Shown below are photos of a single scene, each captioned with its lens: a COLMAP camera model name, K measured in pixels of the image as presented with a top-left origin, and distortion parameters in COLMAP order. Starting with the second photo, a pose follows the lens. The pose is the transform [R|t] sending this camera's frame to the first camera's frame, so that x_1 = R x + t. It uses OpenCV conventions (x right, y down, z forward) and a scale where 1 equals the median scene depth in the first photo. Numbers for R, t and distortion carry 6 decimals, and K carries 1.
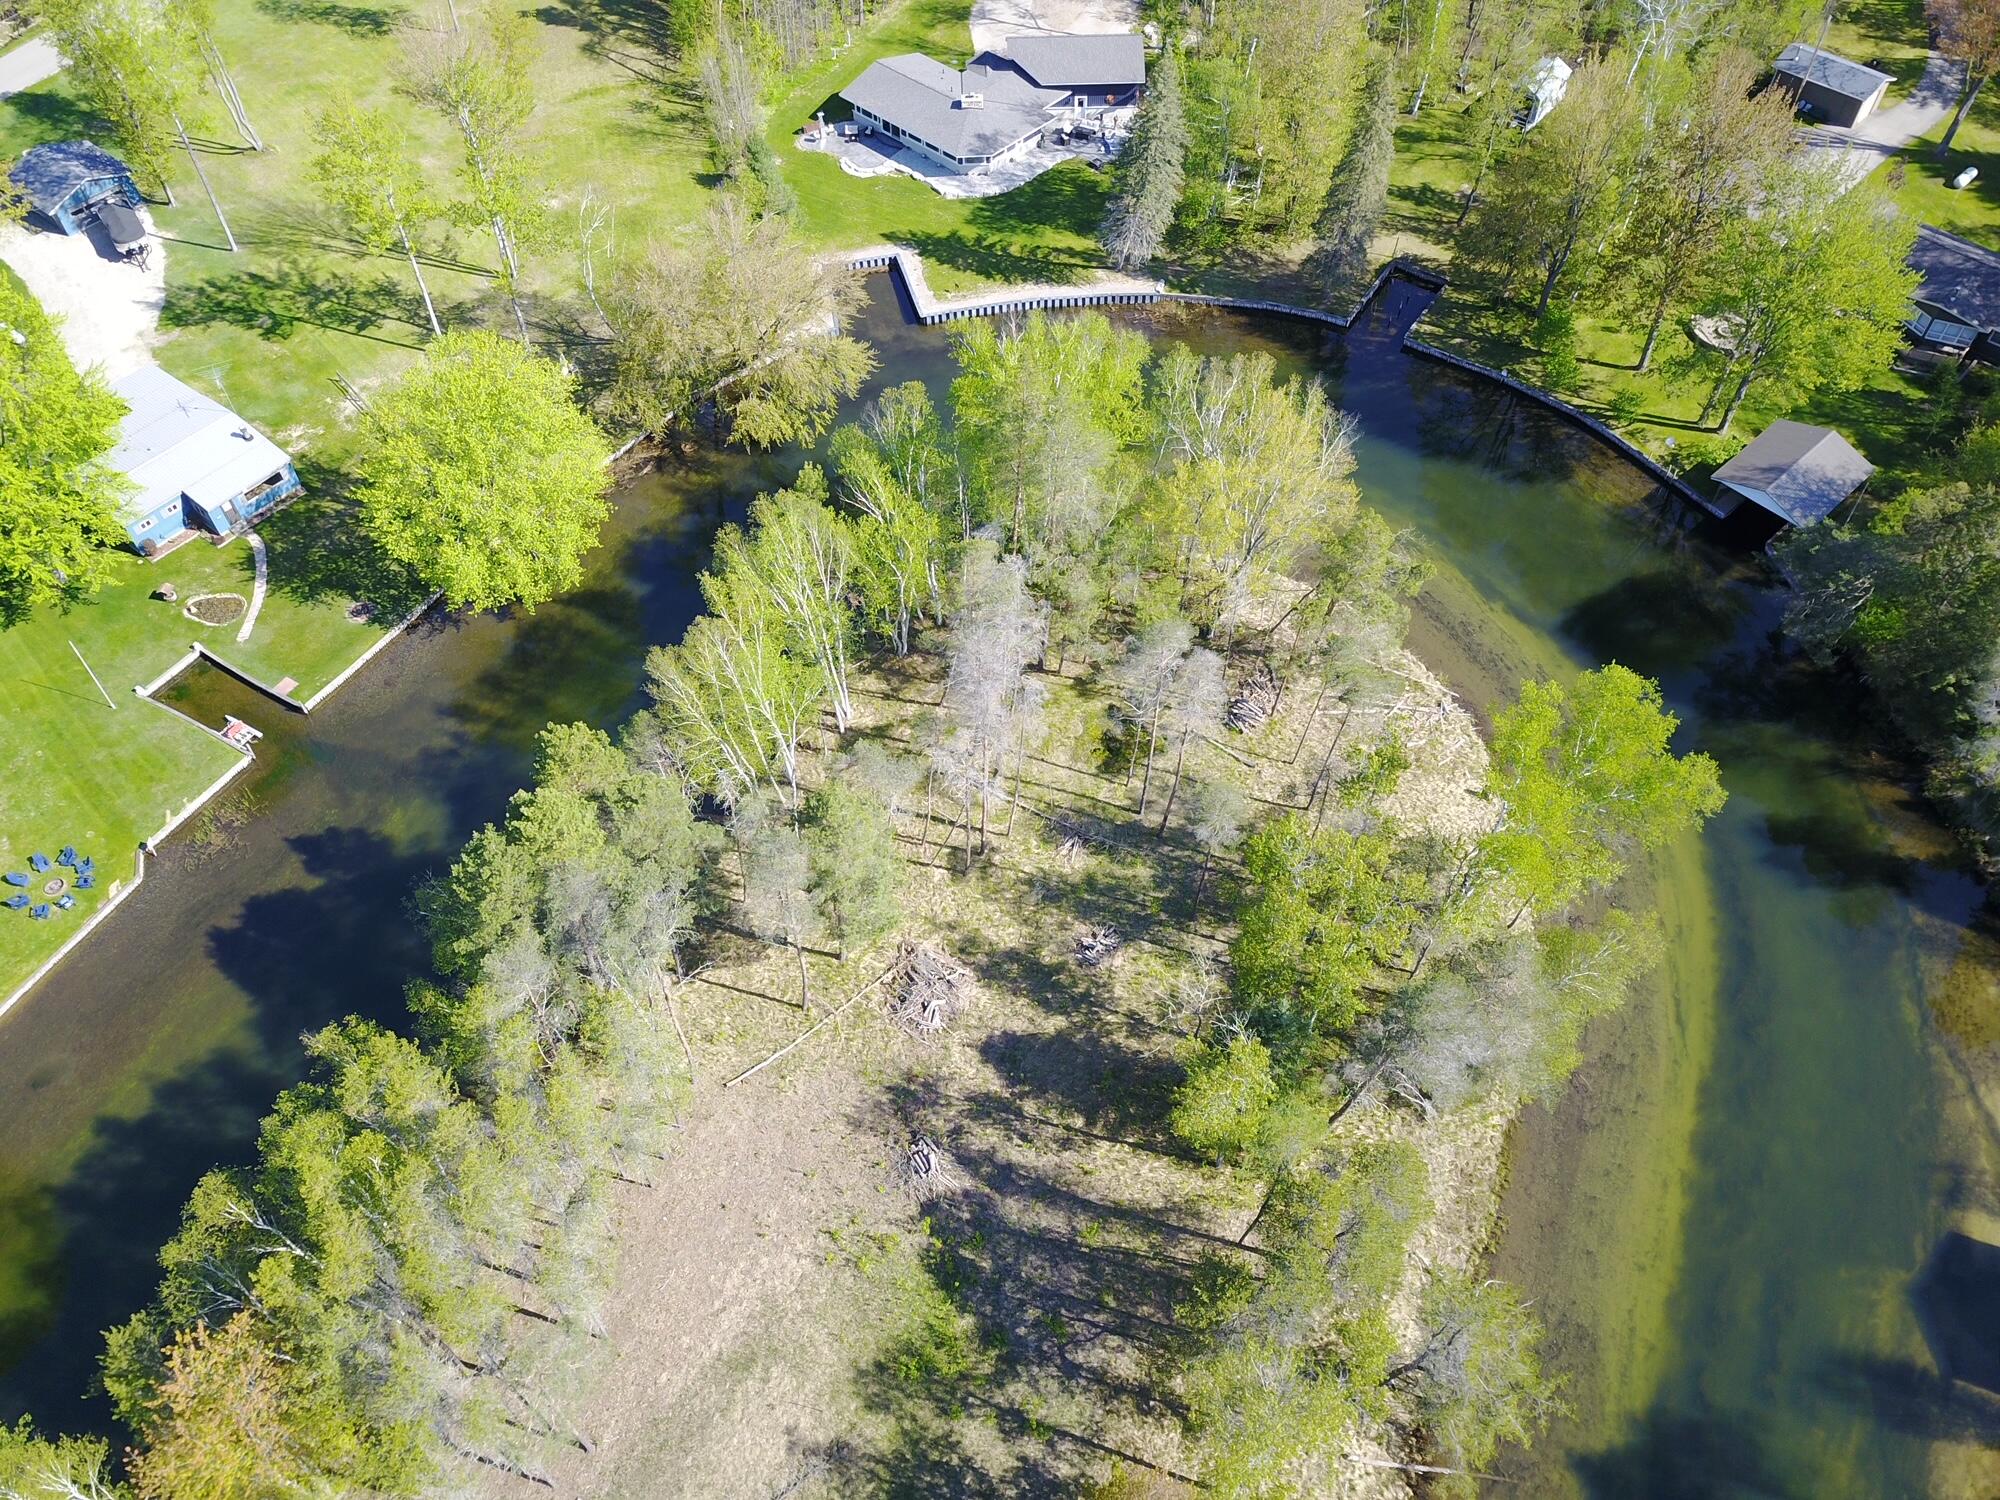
lens RADIAL K [[1511.8, 0, 1000.7], [0, 1511.8, 749.2], [0, 0, 1]] dist [0.004811, 0.001363]
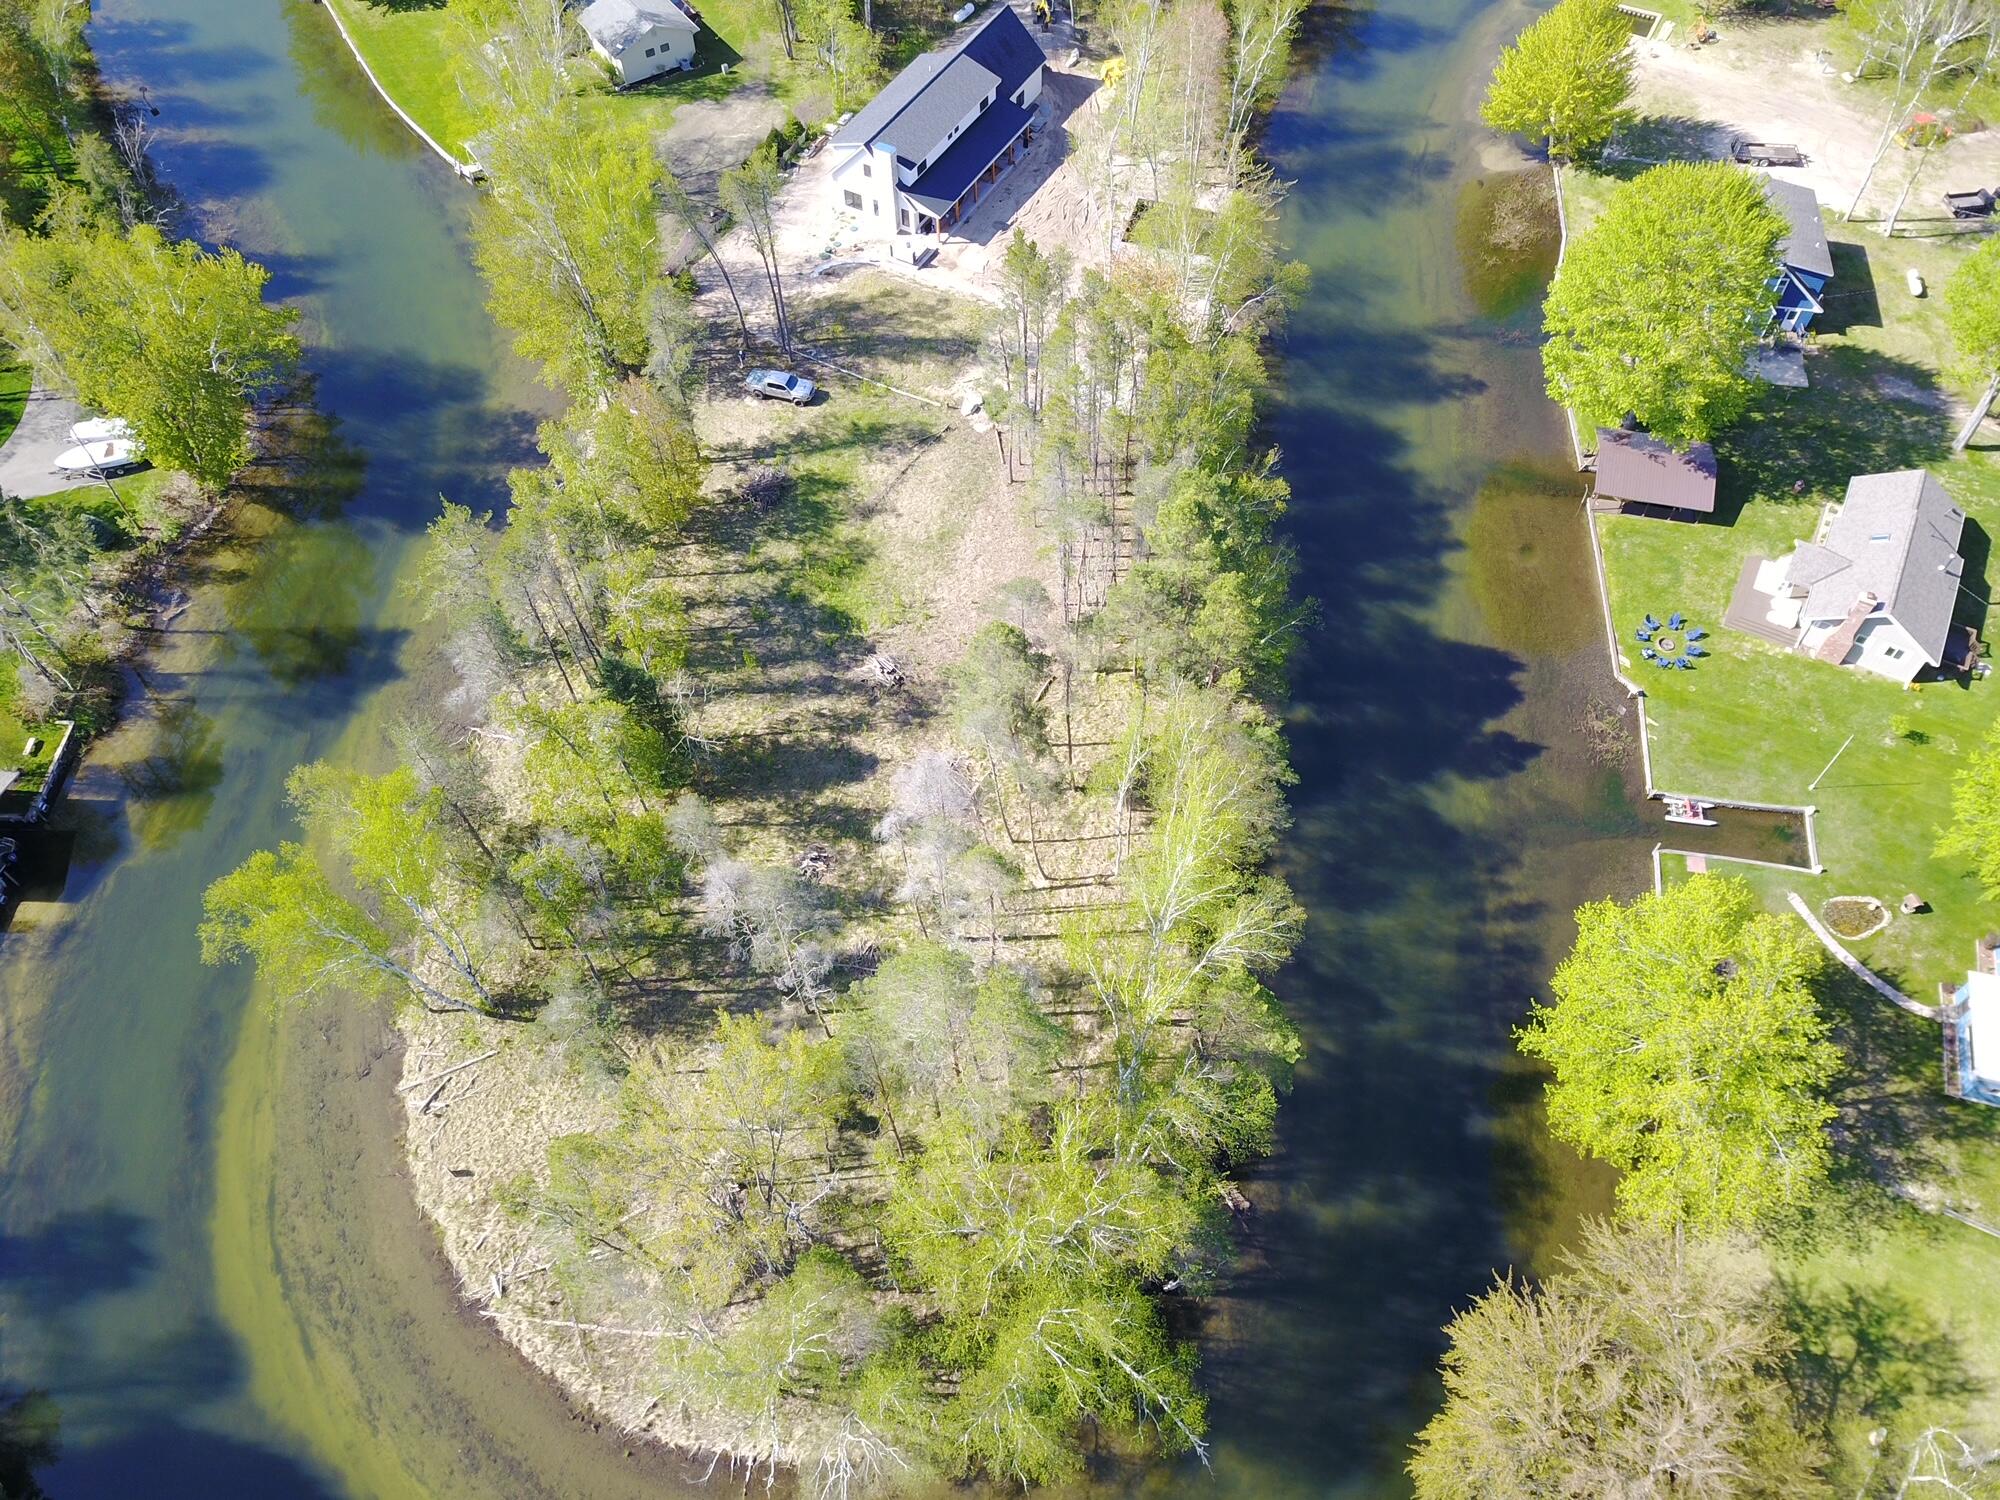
lens RADIAL K [[1511.8, 0, 1002.6], [0, 1511.8, 744.6], [0, 0, 1]] dist [0.004811, 0.001363]
pose [[-0.928979, 0.300605, -0.215950, 0.154882], [-0.293109, -0.241198, 0.925155, -0.973895], [0.226020, 0.922746, 0.312178, 0.650388]]
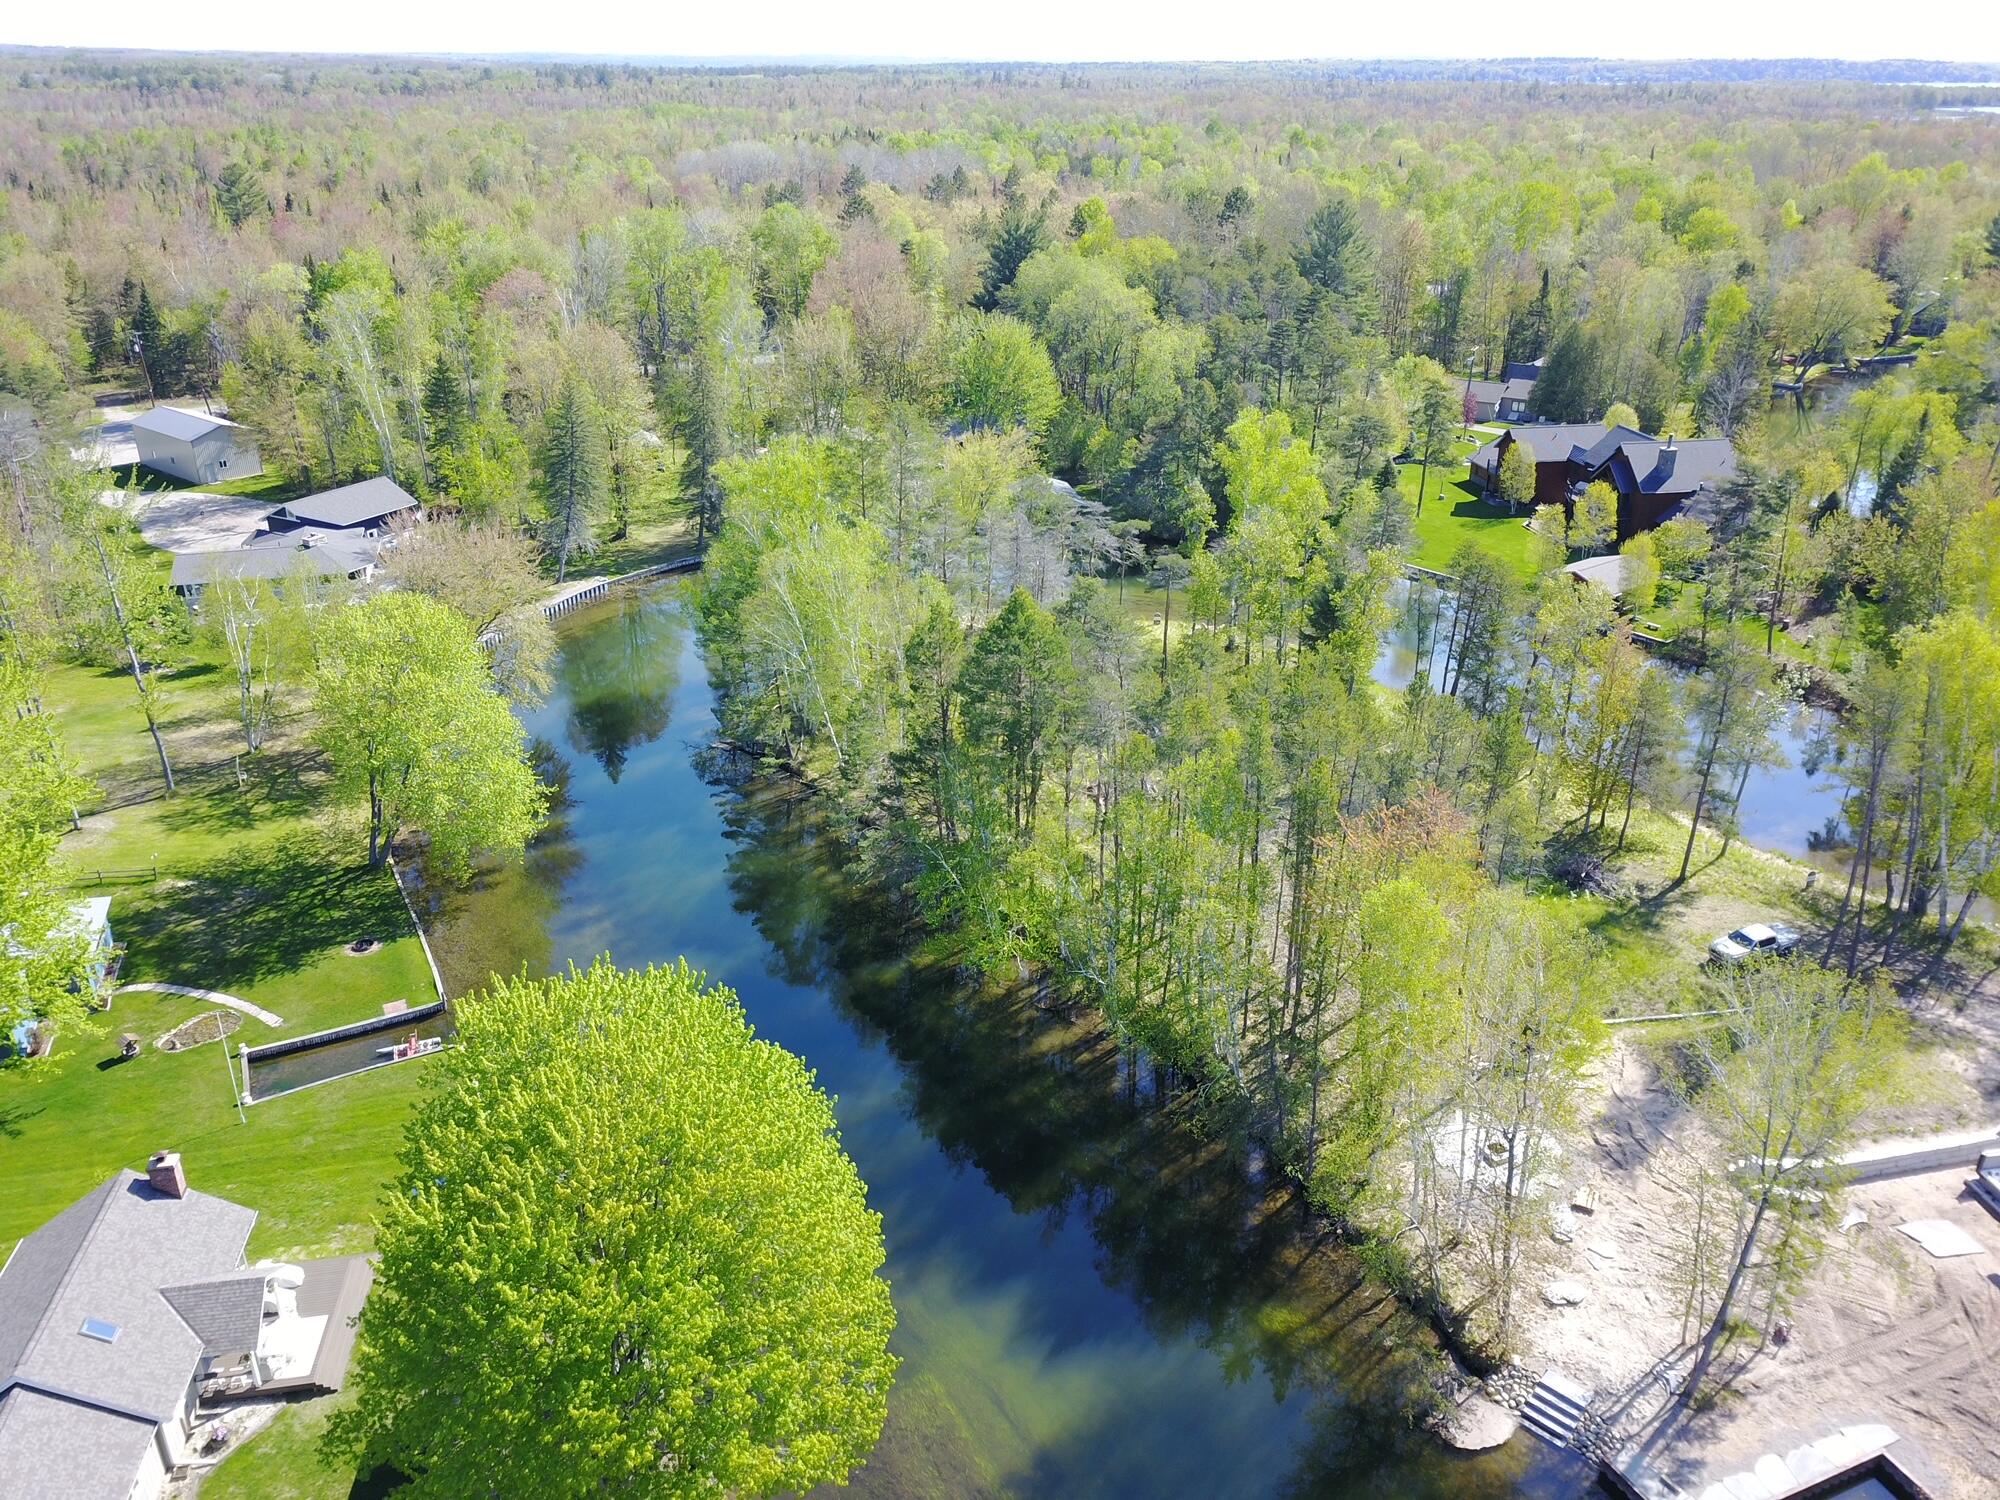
lens RADIAL K [[1511.8, 0, 1007.5], [0, 1511.8, 758.7], [0, 0, 1]] dist [0.004811, 0.001363]
pose [[0.509940, -0.361637, 0.780500, -1.127410], [0.674836, 0.730846, -0.102275, 0.212825], [-0.533439, 0.578864, 0.616733, 0.288966]]
